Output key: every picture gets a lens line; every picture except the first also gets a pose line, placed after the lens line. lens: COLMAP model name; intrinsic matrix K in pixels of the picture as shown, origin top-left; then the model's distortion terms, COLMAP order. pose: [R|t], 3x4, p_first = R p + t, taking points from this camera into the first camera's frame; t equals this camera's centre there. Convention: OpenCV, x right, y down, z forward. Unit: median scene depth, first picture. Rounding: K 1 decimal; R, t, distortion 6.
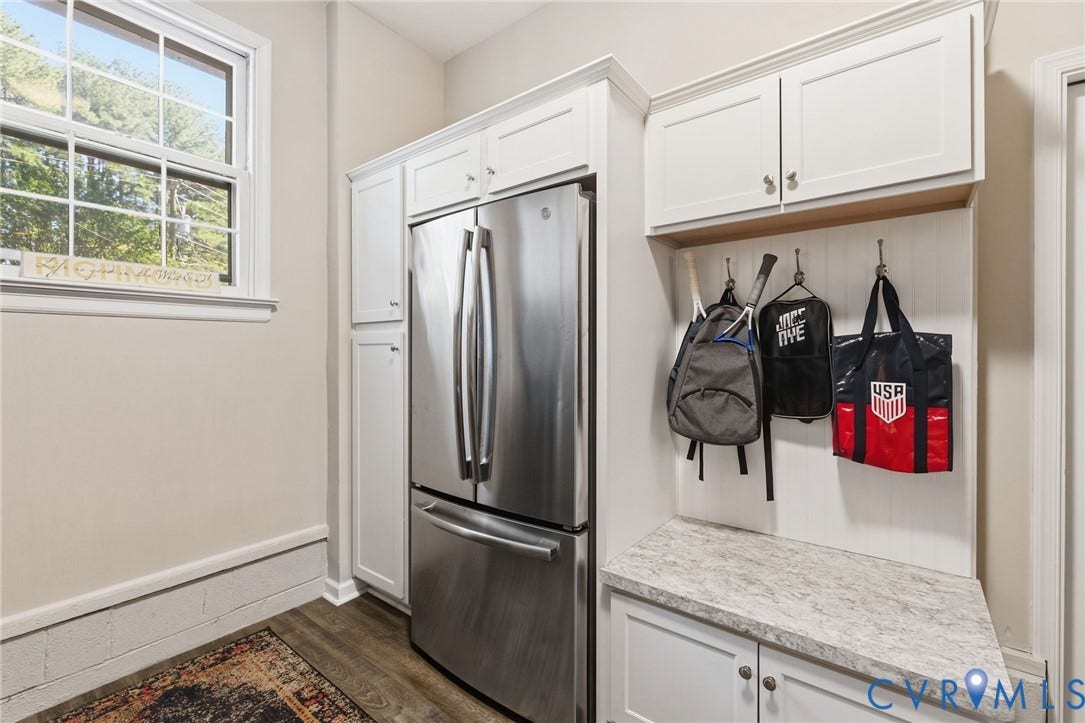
lens RADIAL K [[470.7, 0, 541.4], [0, 470.7, 354.9], [0, 0, 1]] dist [0.011339, 0.000407]
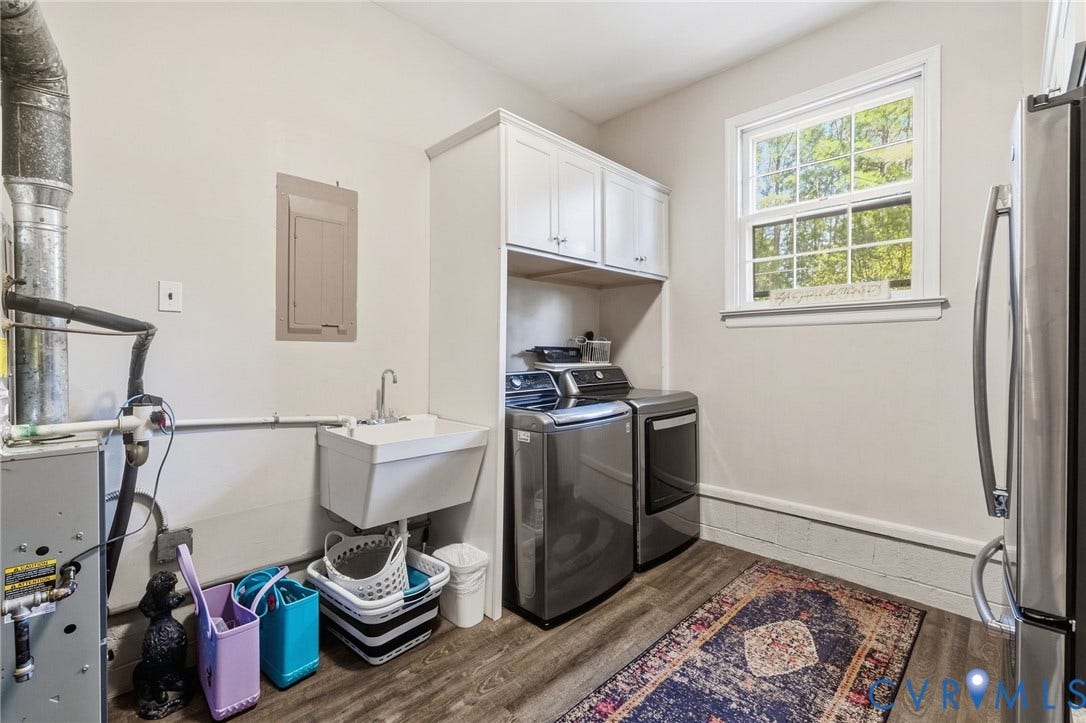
lens RADIAL K [[471.1, 0, 541.9], [0, 471.1, 356.3], [0, 0, 1]] dist [0.011339, 0.000407]
pose [[-0.115656, 0.006686, -0.993267, 0.629610], [-0.002558, 0.999972, 0.007029, 0.006211], [0.993286, 0.003354, -0.115636, 0.310550]]
